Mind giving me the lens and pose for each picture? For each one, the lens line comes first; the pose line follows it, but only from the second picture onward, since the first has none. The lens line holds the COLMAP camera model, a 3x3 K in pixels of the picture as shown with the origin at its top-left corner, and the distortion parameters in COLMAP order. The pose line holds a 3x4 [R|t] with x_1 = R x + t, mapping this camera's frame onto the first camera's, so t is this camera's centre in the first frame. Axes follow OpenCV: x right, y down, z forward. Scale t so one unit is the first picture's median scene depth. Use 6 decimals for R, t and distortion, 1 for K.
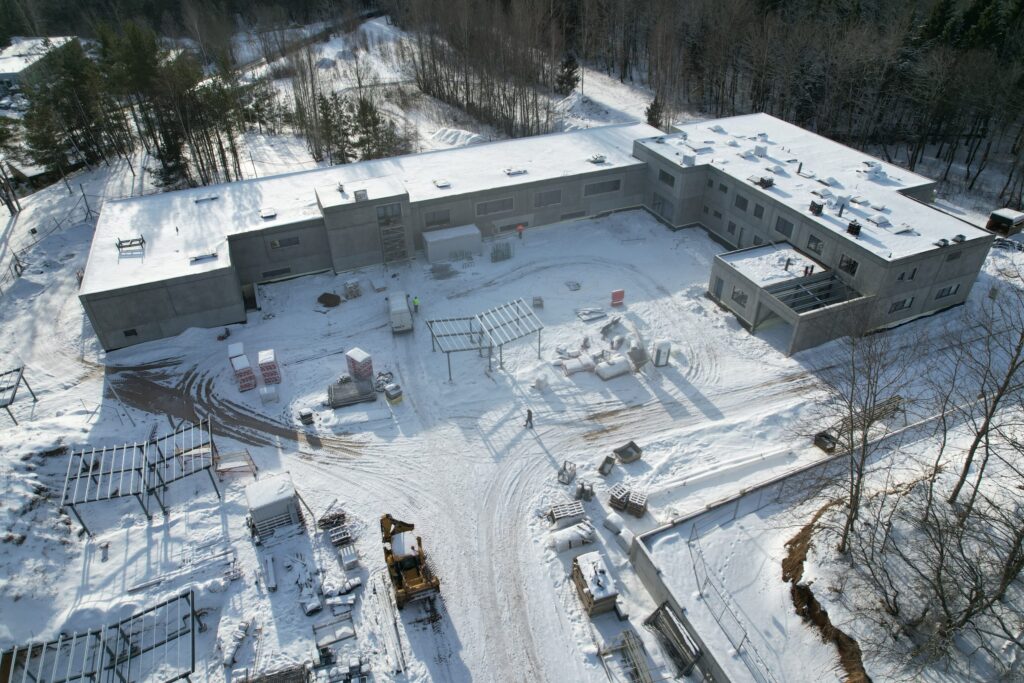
lens RADIAL K [[650.0, 0, 517.0], [0, 650.0, 338.8], [0, 0, 1]] dist [-0.070688, 0.059056]
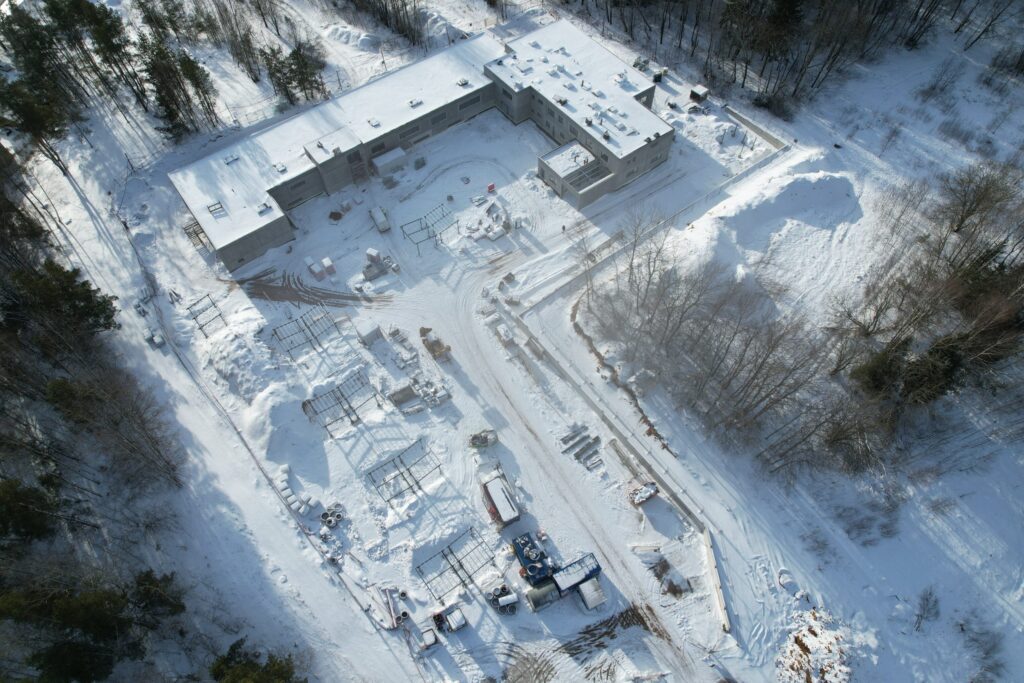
lens RADIAL K [[650.0, 0, 517.0], [0, 650.0, 338.8], [0, 0, 1]] dist [-0.070688, 0.059056]
pose [[0.968045, -0.207206, 0.141259, -0.145244], [0.135169, 0.905586, 0.402049, -0.465781], [-0.211229, -0.370108, 0.904656, -0.990653]]
